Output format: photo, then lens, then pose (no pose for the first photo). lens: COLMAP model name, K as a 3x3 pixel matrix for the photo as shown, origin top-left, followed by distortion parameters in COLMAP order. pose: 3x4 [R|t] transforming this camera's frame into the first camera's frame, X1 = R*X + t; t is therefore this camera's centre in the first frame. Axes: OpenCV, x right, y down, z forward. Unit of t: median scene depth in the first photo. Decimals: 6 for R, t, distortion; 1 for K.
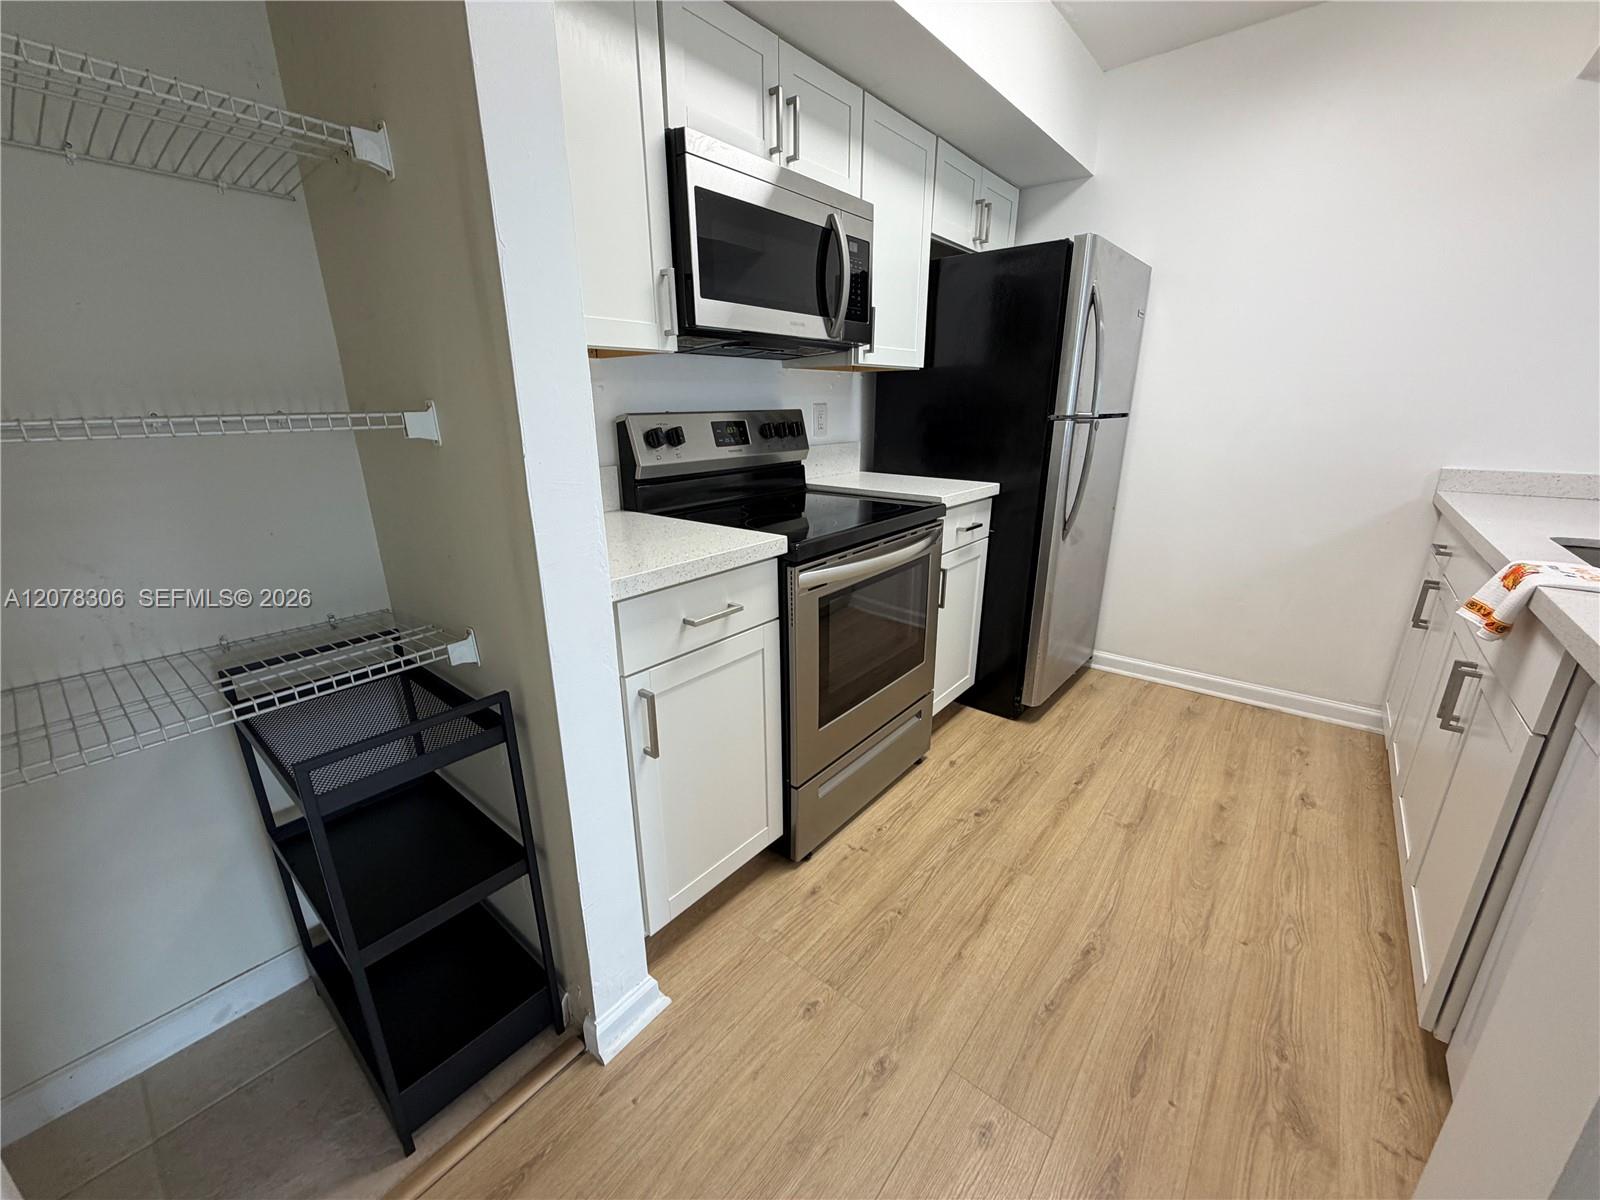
lens RADIAL K [[634.6, 0, 795.9], [0, 634.6, 603.0], [0, 0, 1]] dist [0.000346, 0.000044]
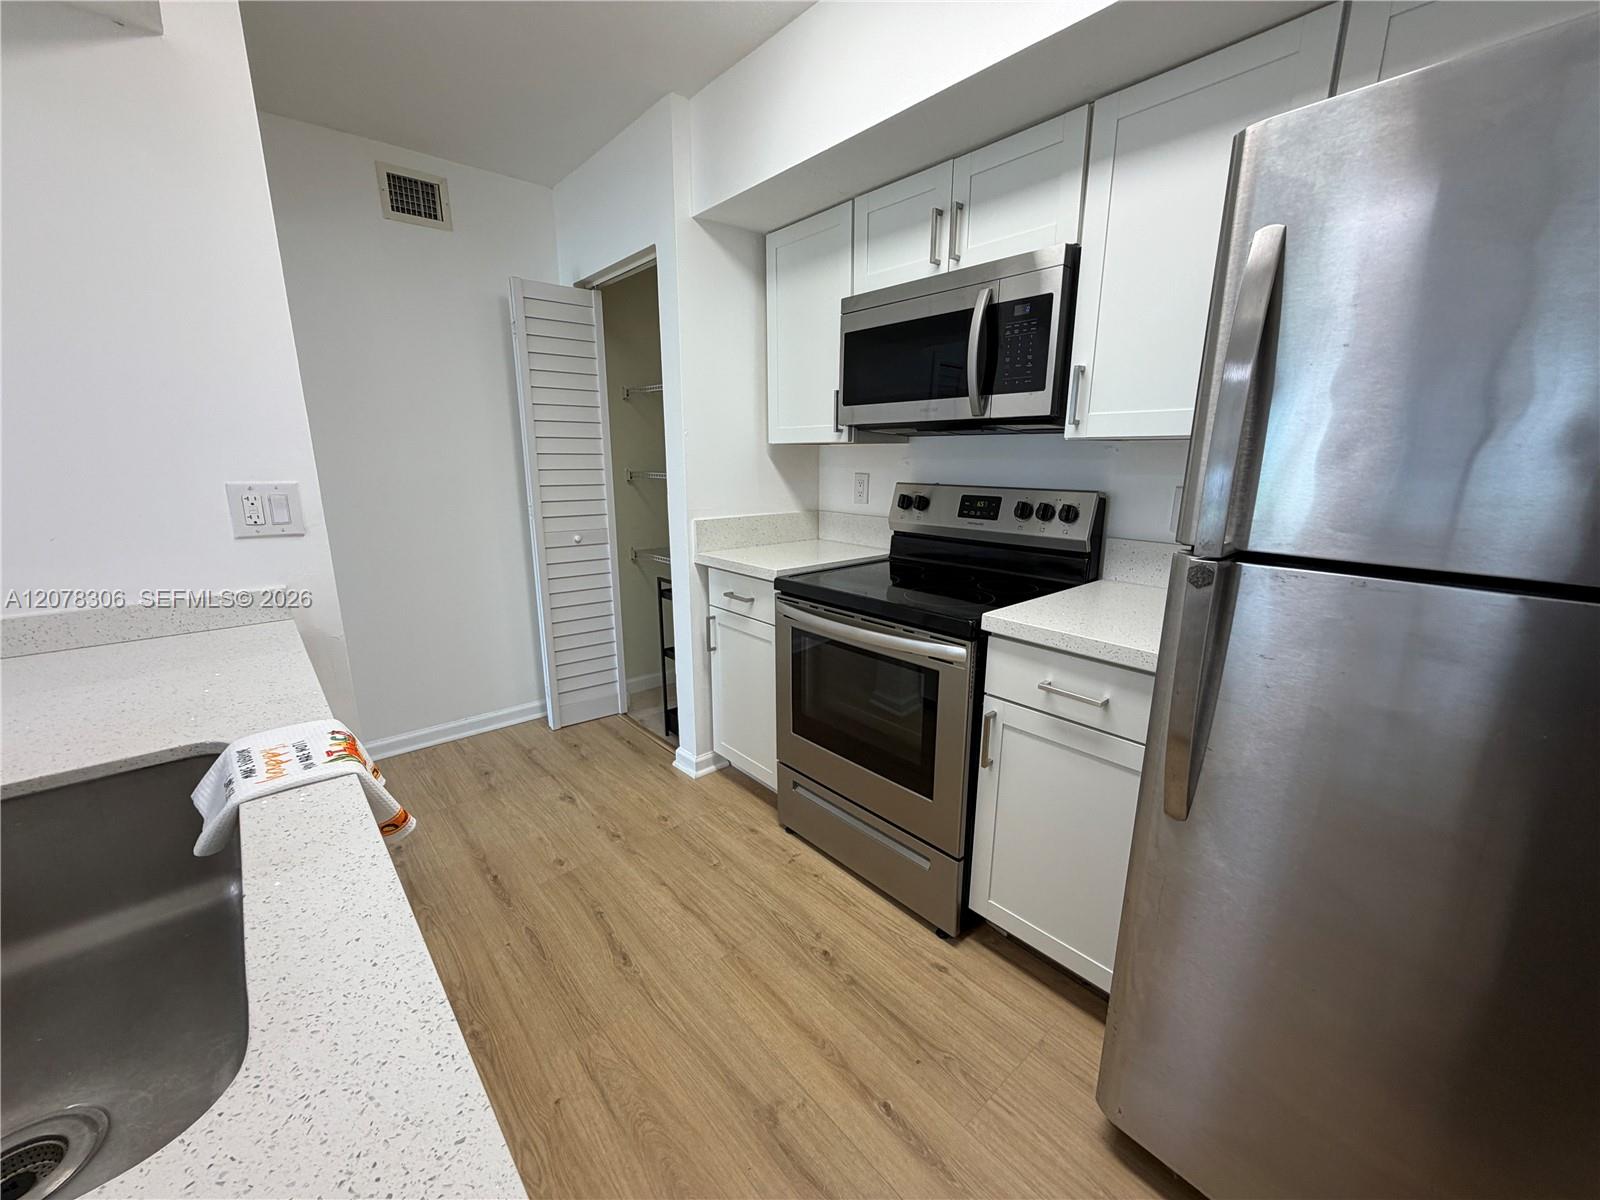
lens RADIAL K [[634.6, 0, 795.9], [0, 634.6, 603.0], [0, 0, 1]] dist [0.000346, 0.000044]
pose [[-0.168159, 0.232823, -0.957871, 1.256124], [-0.298278, 0.914138, 0.274557, -0.407418], [0.939549, 0.331881, -0.084275, 1.090037]]
